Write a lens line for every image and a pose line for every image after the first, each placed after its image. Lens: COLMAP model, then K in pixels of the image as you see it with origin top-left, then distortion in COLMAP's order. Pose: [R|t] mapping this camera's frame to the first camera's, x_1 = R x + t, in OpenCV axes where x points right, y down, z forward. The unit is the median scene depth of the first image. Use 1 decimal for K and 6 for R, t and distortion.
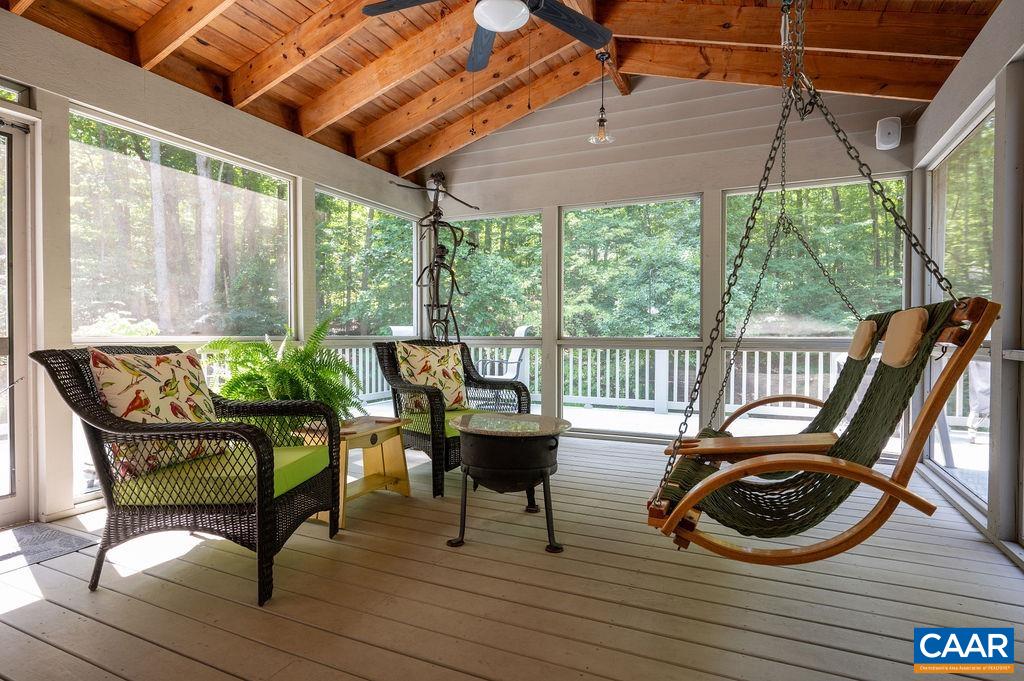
lens RADIAL K [[554.0, 0, 507.8], [0, 554.0, 340.8], [0, 0, 1]] dist [-0.005523, -0.003442]
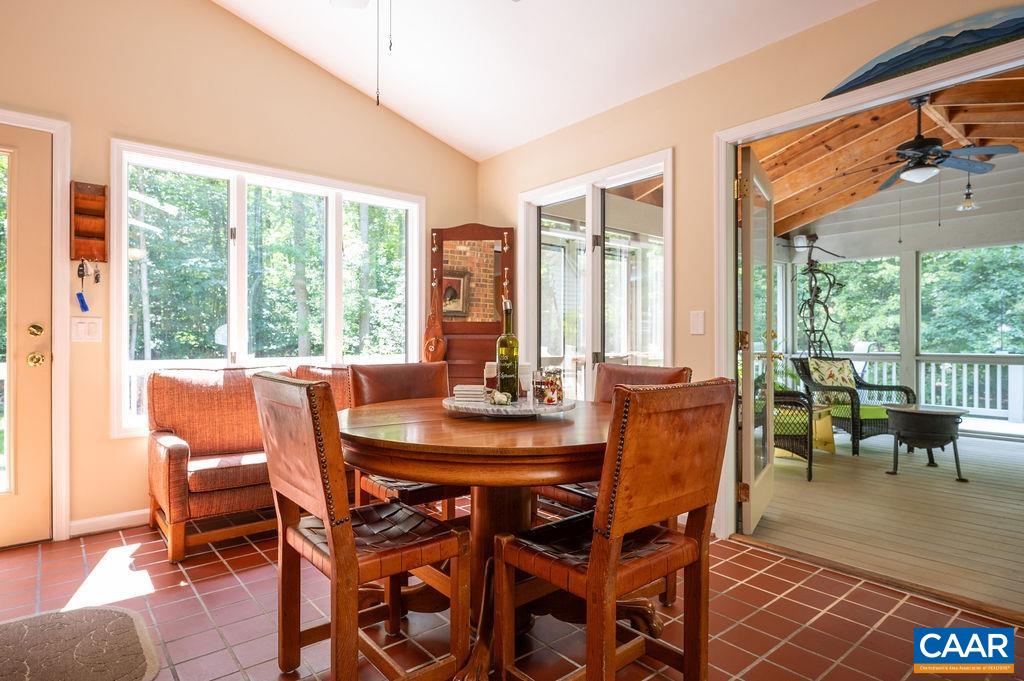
lens RADIAL K [[554.0, 0, 513.6], [0, 554.0, 342.9], [0, 0, 1]] dist [-0.005523, -0.003442]
pose [[0.905877, -0.005276, -0.423509, -0.263403], [-0.000846, 0.999898, -0.014264, -0.015661], [0.423541, 0.013280, 0.905780, -0.668280]]
